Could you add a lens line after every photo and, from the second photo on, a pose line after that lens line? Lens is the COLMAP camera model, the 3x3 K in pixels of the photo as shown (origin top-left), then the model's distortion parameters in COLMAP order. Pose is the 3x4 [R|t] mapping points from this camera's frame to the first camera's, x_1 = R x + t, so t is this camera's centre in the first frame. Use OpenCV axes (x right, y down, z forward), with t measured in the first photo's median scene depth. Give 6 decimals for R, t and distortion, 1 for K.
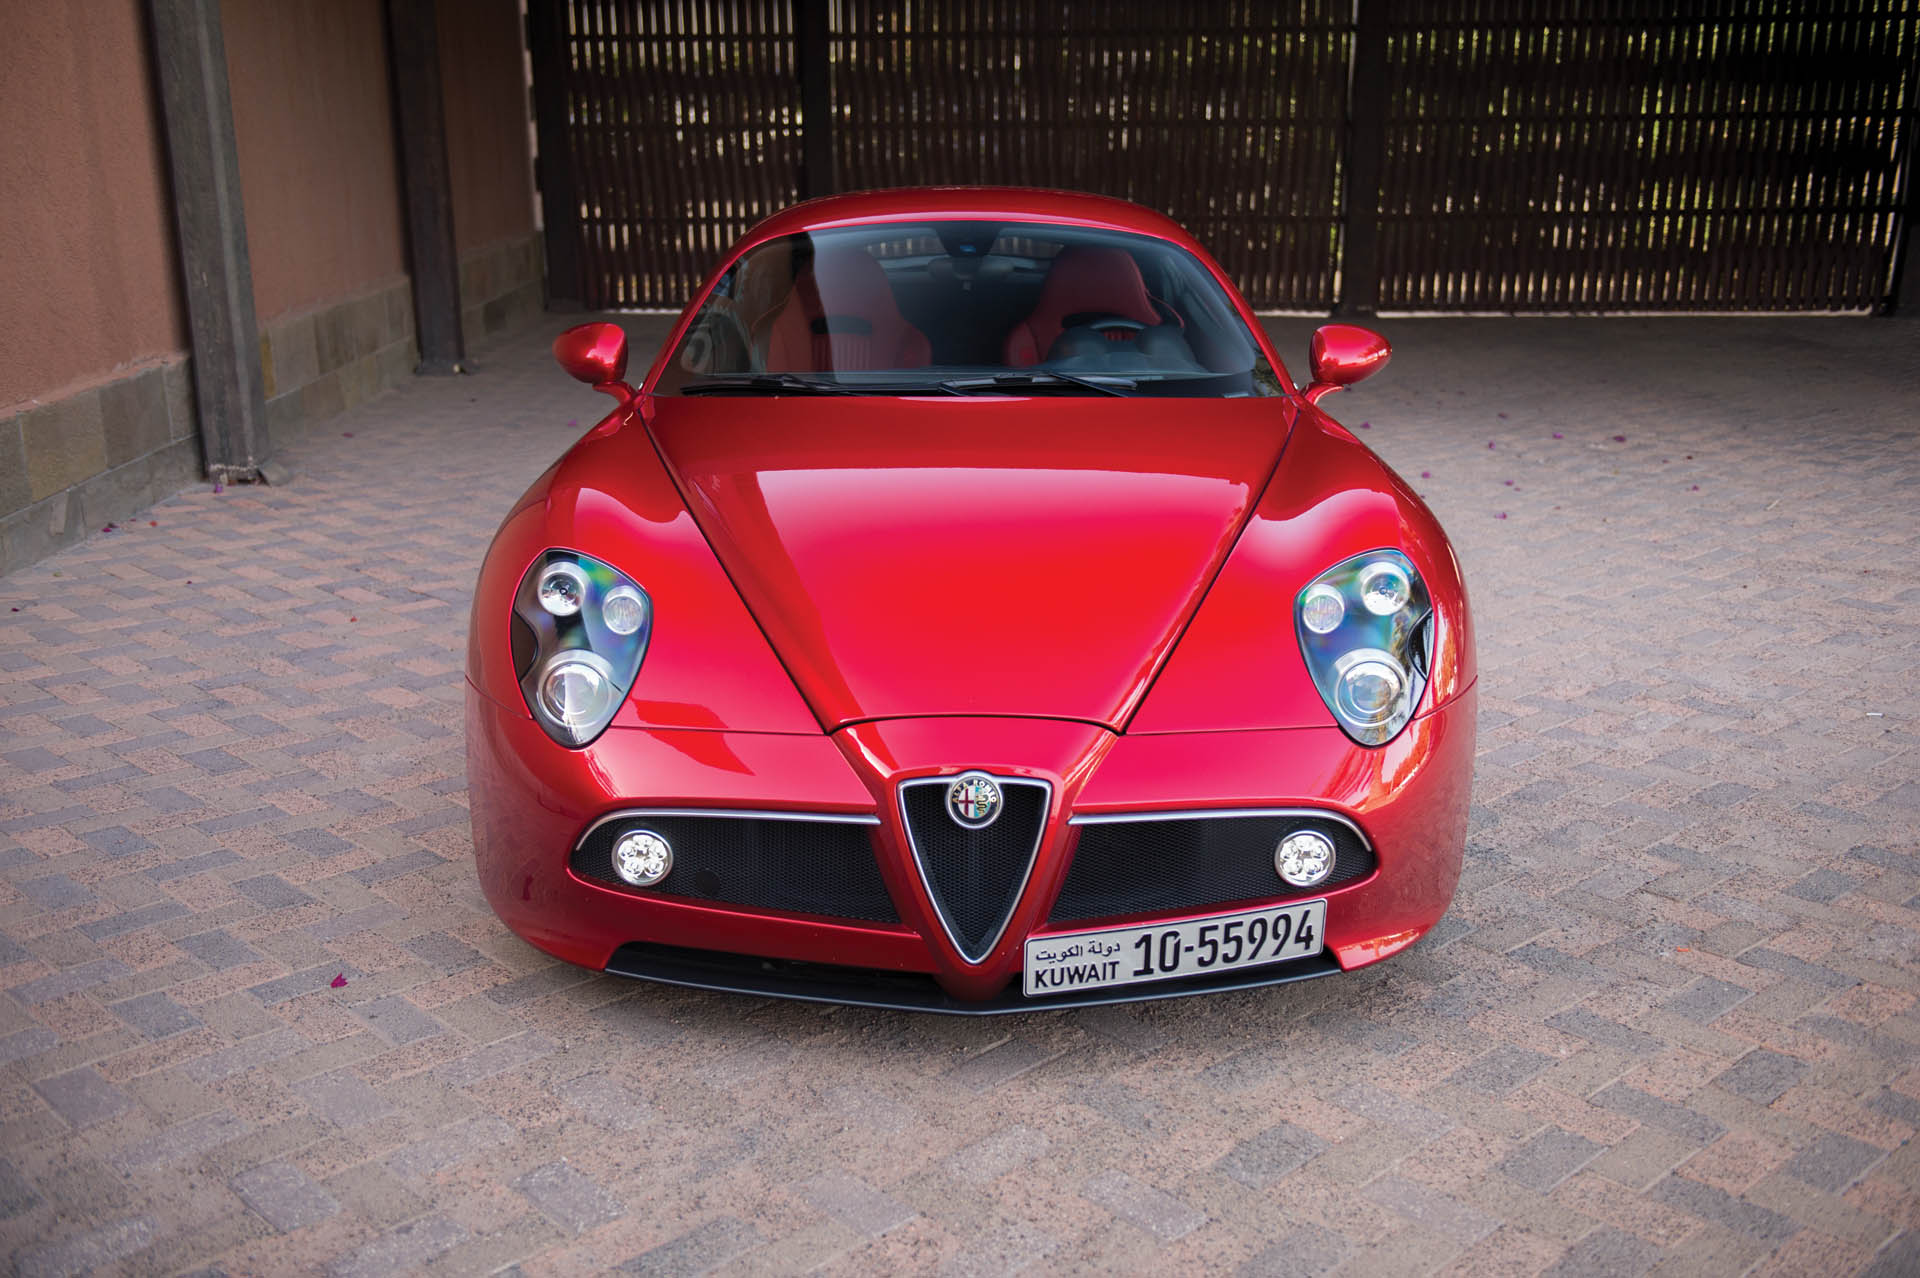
lens RADIAL K [[2010.0, 0, 960.0], [0, 2010.0, 639.0], [0, 0, 1]] dist [0.052575, 0.007951]
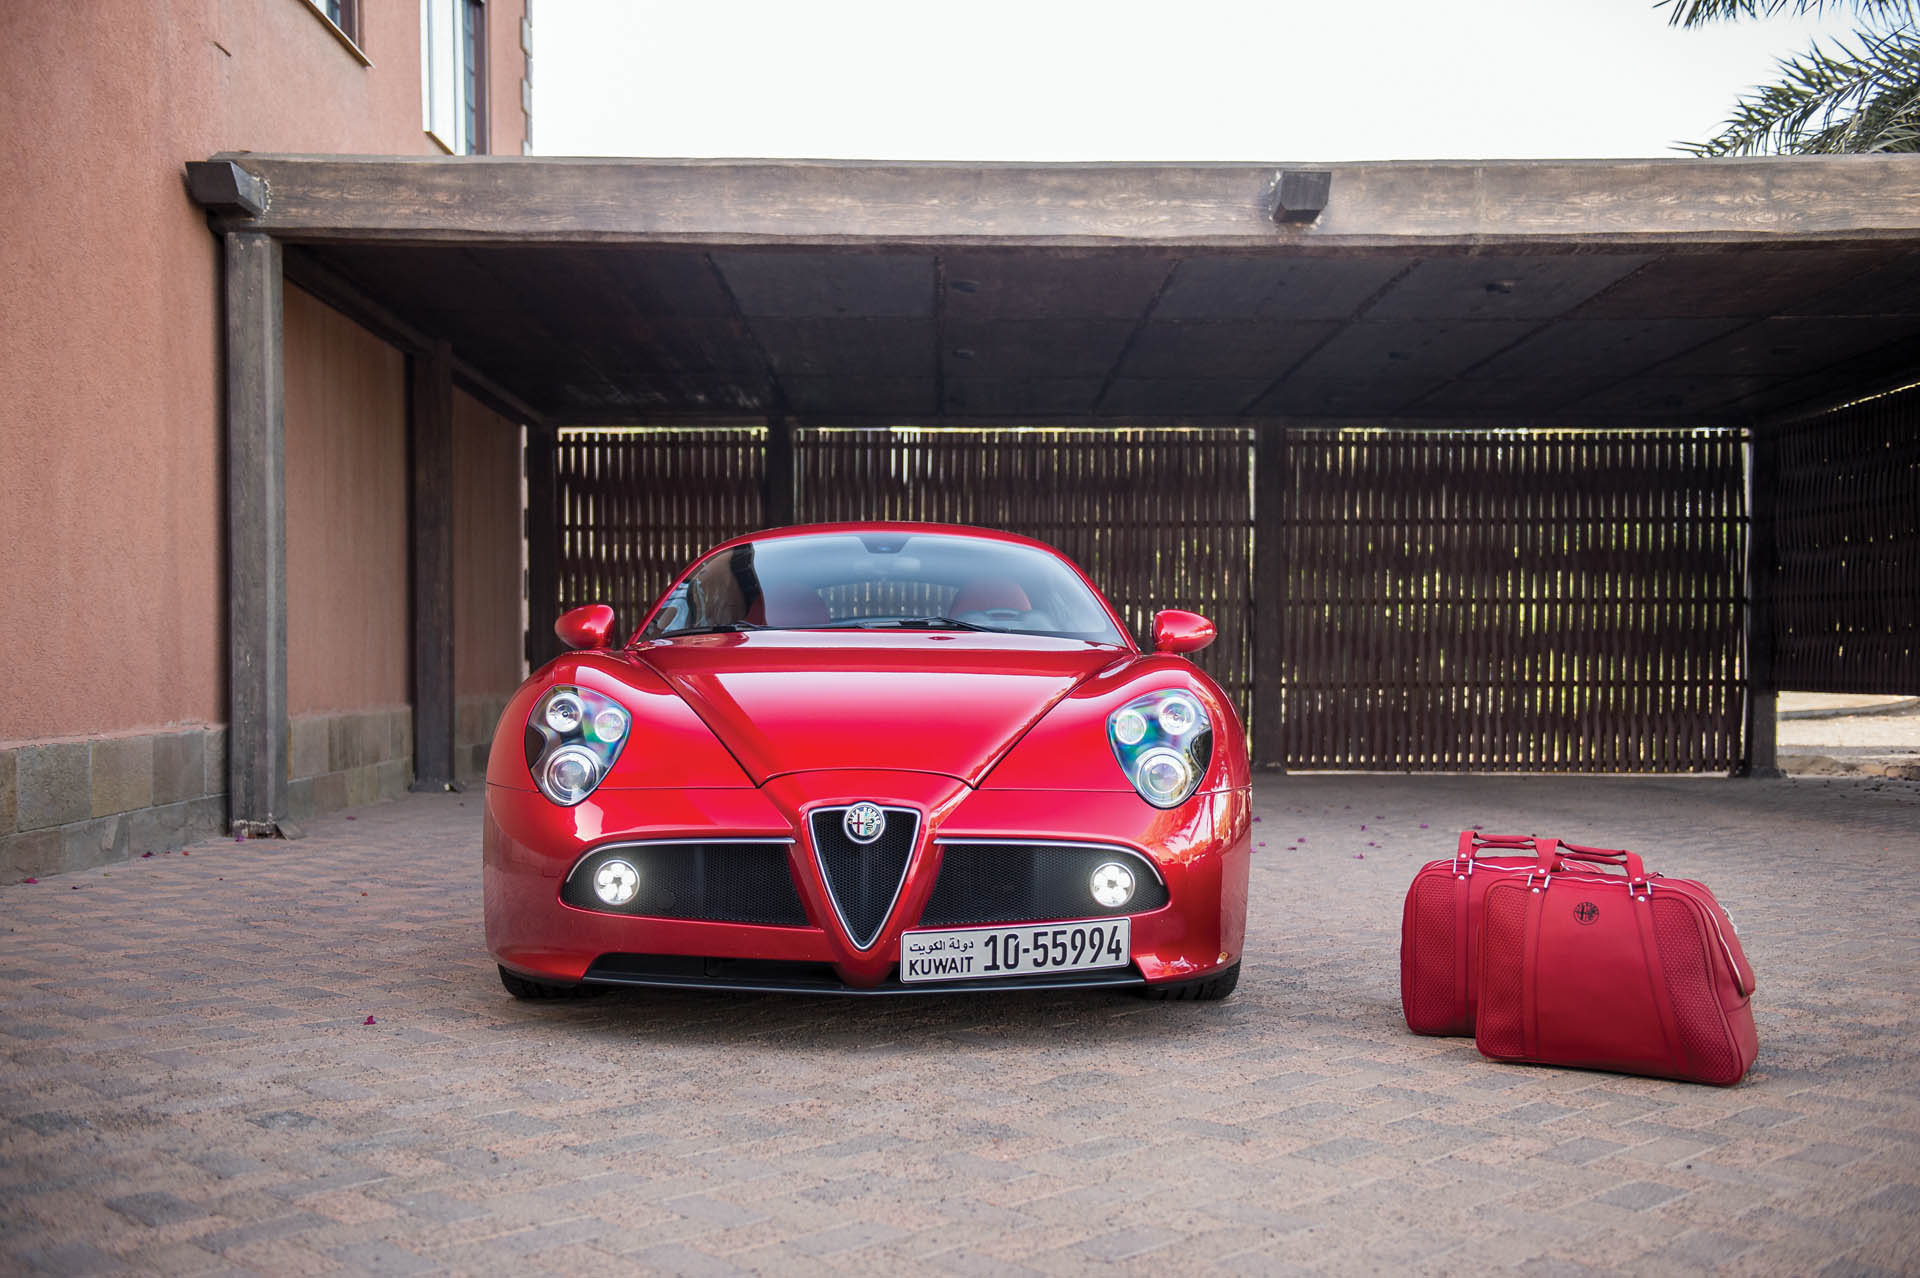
lens RADIAL K [[2010.0, 0, 960.0], [0, 2010.0, 639.0], [0, 0, 1]] dist [0.052575, 0.007951]
pose [[0.999835, 0.005920, 0.017194, 0.030662], [-0.001012, 0.962173, -0.272436, 0.211862], [-0.018157, 0.272374, 0.962020, -0.222169]]
